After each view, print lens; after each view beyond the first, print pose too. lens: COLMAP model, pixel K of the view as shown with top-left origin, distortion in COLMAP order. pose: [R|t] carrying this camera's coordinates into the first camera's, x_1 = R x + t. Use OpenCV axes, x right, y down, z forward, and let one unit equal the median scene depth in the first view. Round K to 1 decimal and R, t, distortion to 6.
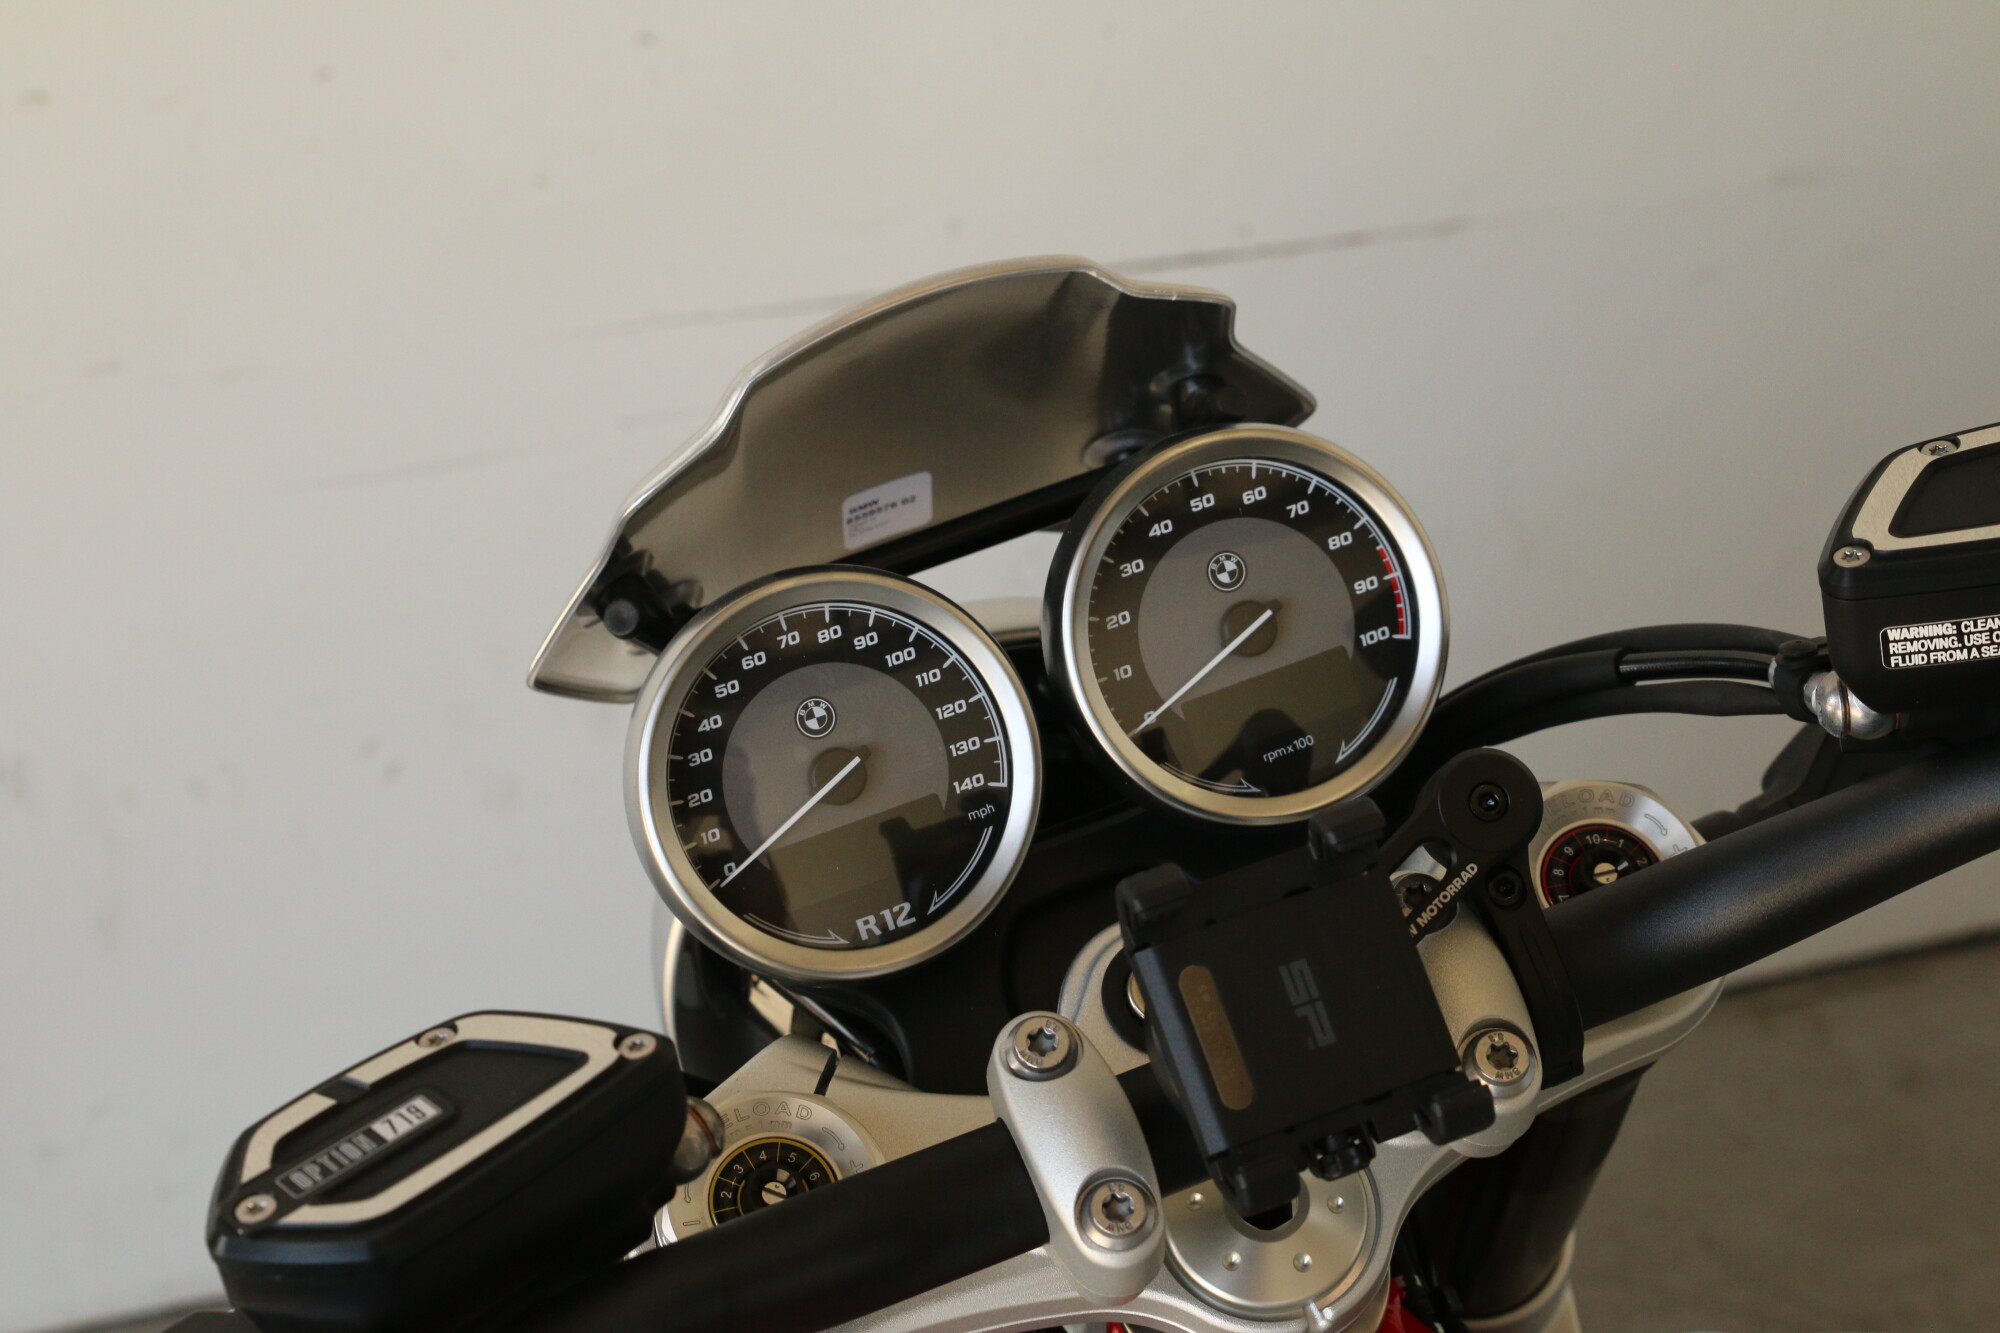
lens RADIAL K [[3844.0, 0, 1000.0], [0, 3844.0, 666.5], [0, 0, 1]] dist [-0.030731, 0.187366]
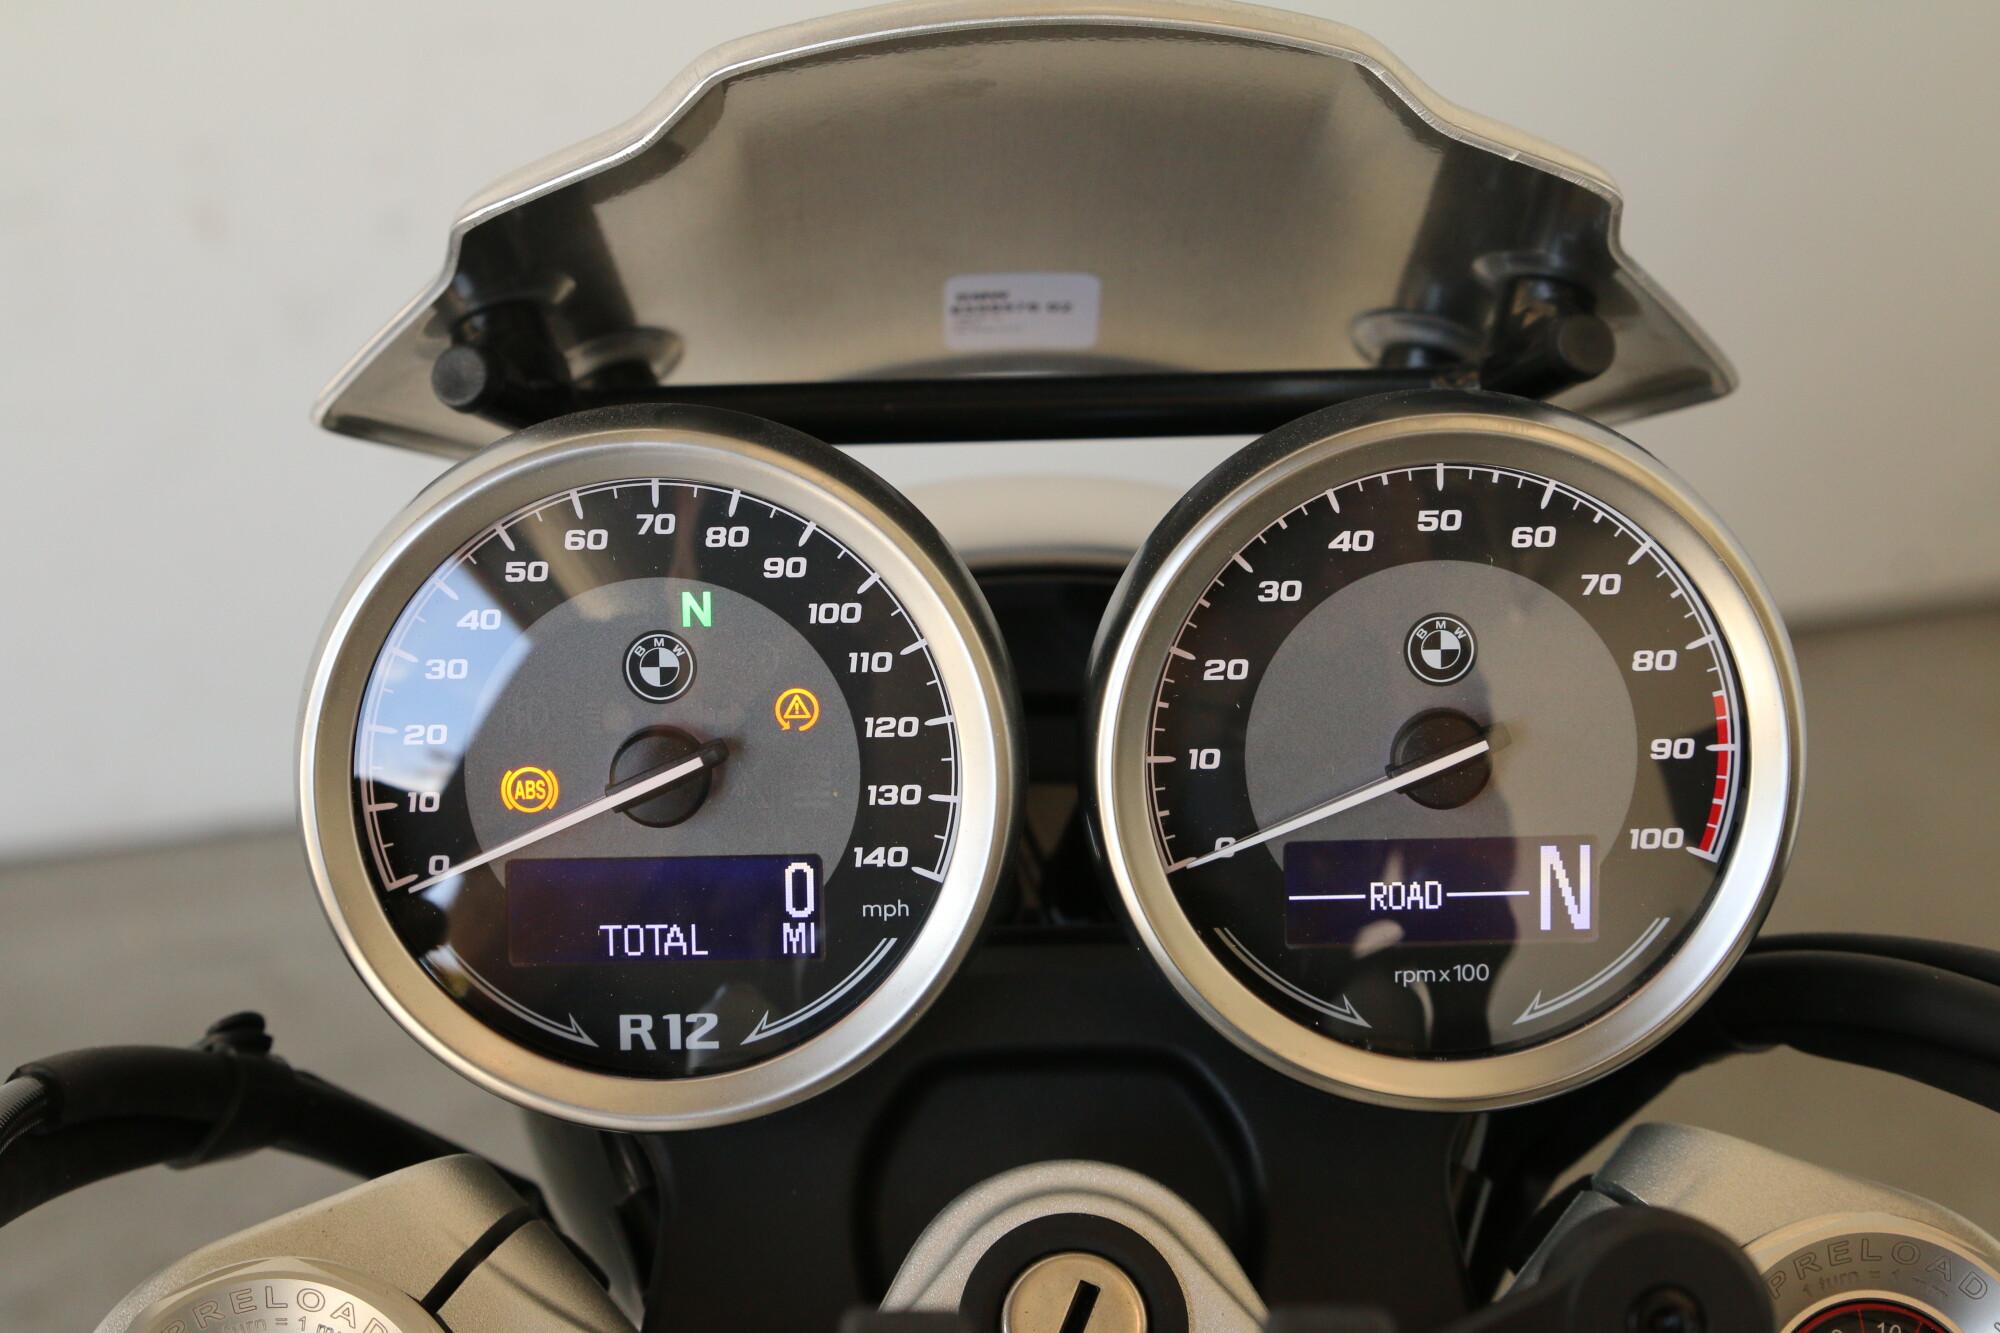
lens RADIAL K [[3844.0, 0, 1000.0], [0, 3844.0, 666.5], [0, 0, 1]] dist [-0.030731, 0.187366]
pose [[0.933167, 0.333135, -0.134985, 0.076132], [-0.311772, 0.937051, 0.157271, -0.091612], [0.178881, -0.104676, 0.978287, 0.436615]]
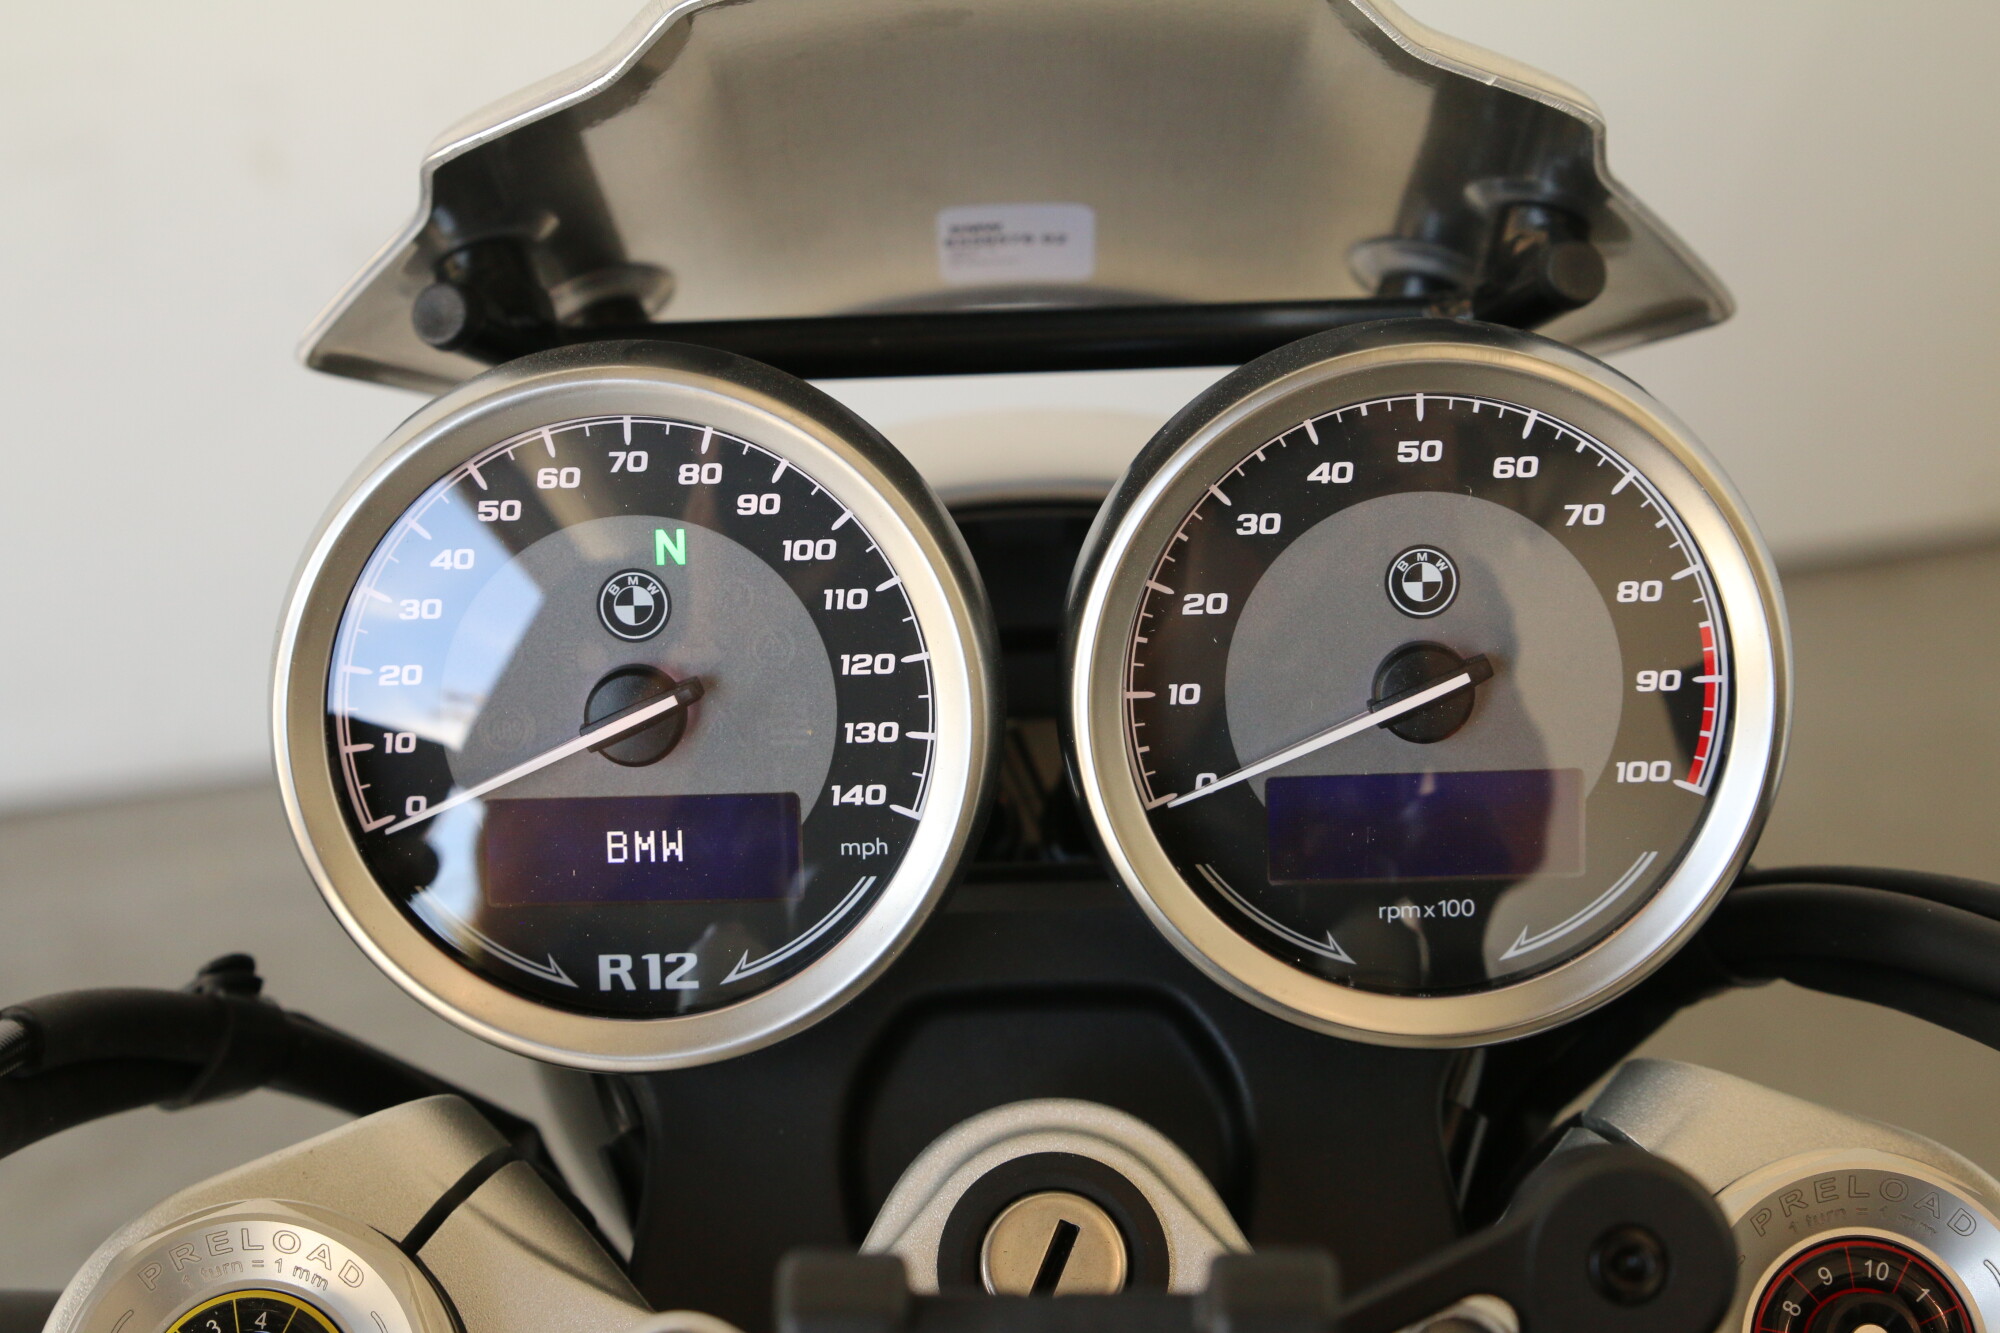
lens RADIAL K [[3844.0, 0, 1000.0], [0, 3844.0, 666.5], [0, 0, 1]] dist [-0.030731, 0.187366]
pose [[0.931621, 0.328956, -0.154498, 0.092777], [-0.300380, 0.936259, 0.182186, -0.097146], [0.204582, -0.123321, 0.971050, 0.444839]]
